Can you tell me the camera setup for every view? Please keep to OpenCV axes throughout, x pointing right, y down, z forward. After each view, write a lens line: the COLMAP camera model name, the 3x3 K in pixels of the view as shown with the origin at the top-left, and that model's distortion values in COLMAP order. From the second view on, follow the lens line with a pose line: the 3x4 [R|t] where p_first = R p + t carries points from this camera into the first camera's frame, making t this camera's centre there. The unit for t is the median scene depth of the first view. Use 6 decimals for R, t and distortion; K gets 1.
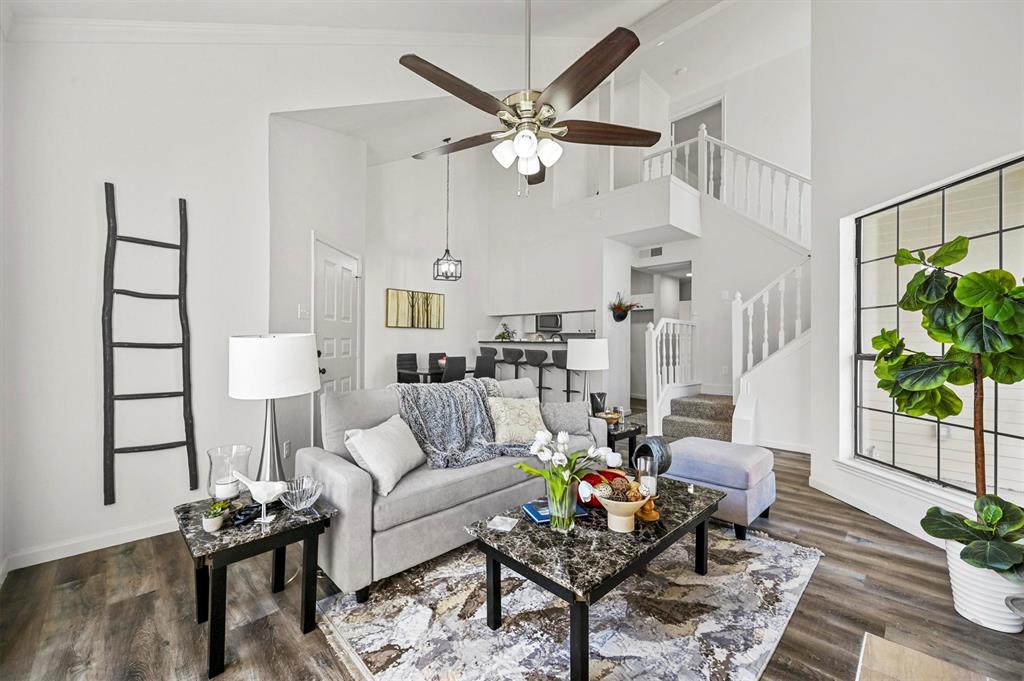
lens RADIAL K [[405.3, 0, 512.0], [0, 405.3, 340.5], [0, 0, 1]] dist [0.001396, 0.000336]
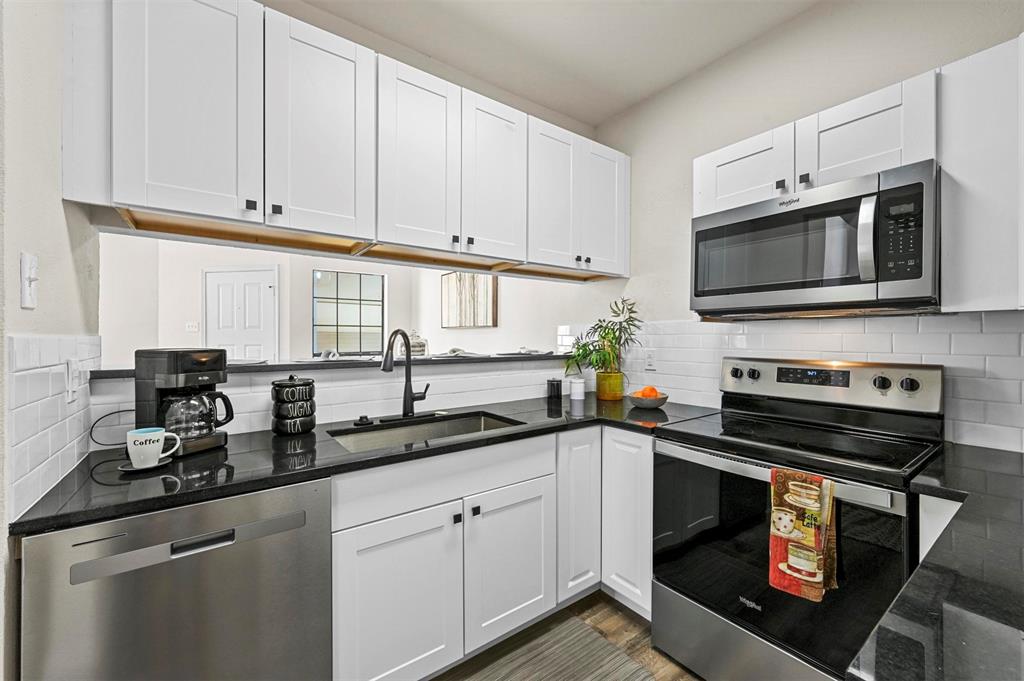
lens RADIAL K [[408.4, 0, 511.2], [0, 408.4, 339.1], [0, 0, 1]] dist [0.000260, 0.000168]
pose [[-0.150641, -0.000852, -0.988588, 0.399707], [-0.000289, 1.000000, -0.000817, -0.014309], [0.988589, 0.000163, -0.150641, 1.253977]]
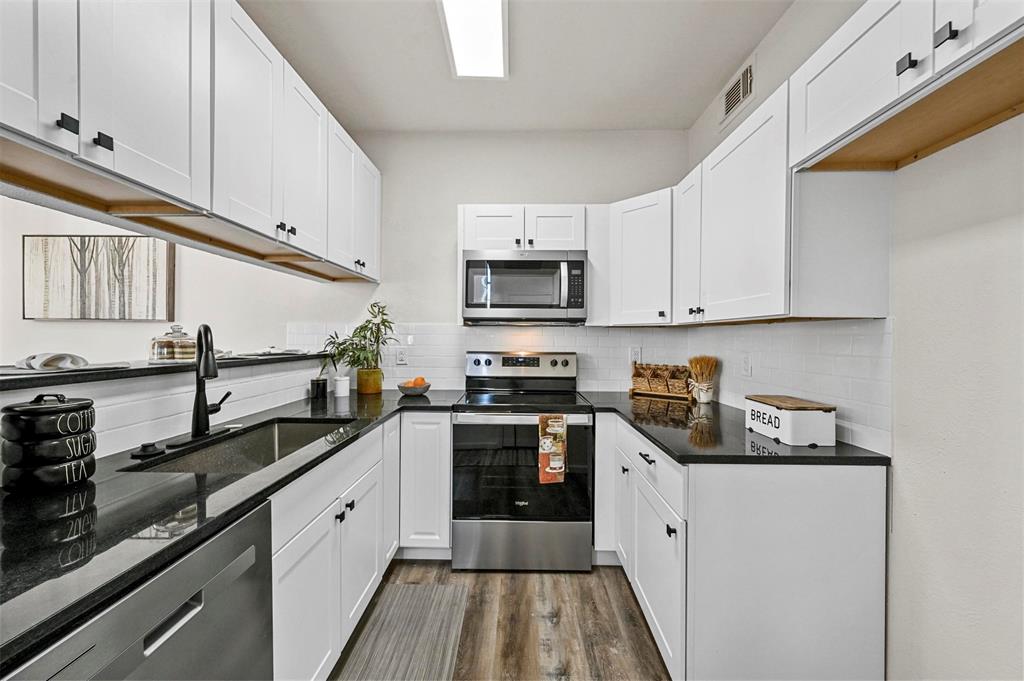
lens RADIAL K [[405.3, 0, 512.0], [0, 405.3, 340.5], [0, 0, 1]] dist [0.001396, 0.000336]
pose [[0.697552, 0.004708, -0.716518, 0.407608], [-0.003647, 0.999989, 0.003019, -0.014002], [0.716525, 0.000507, 0.697562, 1.094646]]
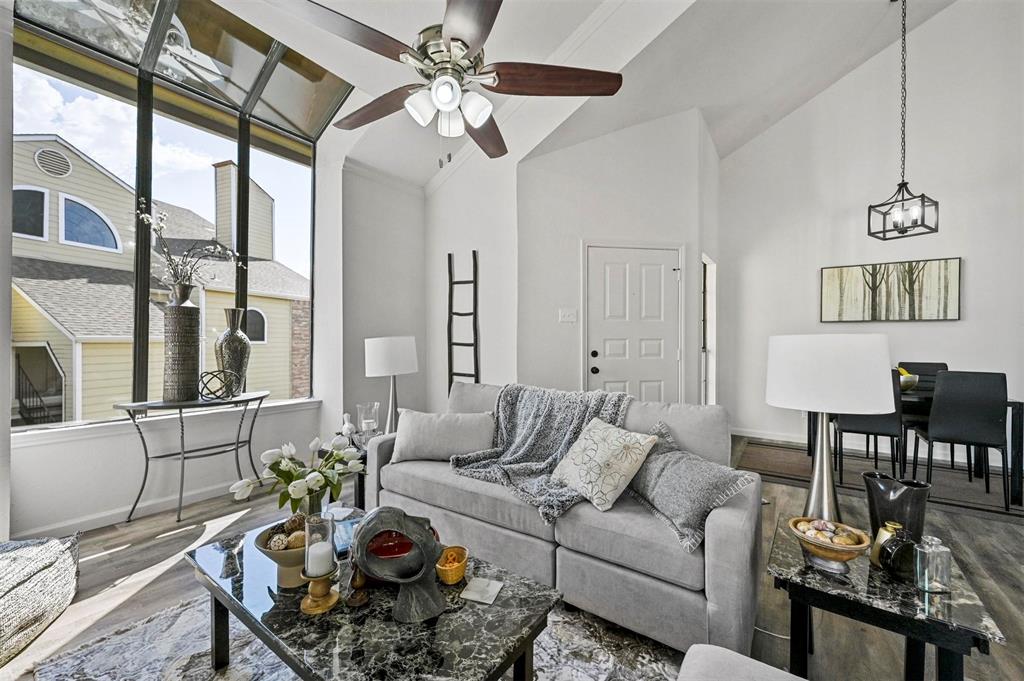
lens RADIAL K [[392.5, 0, 512.0], [0, 392.5, 340.5], [0, 0, 1]] dist [-0.001374, -0.000084]
pose [[0.179902, -0.000703, -0.983684, 0.277199], [-0.000089, 1.000000, -0.000731, -0.001045], [0.983685, 0.000219, 0.179902, 0.349597]]
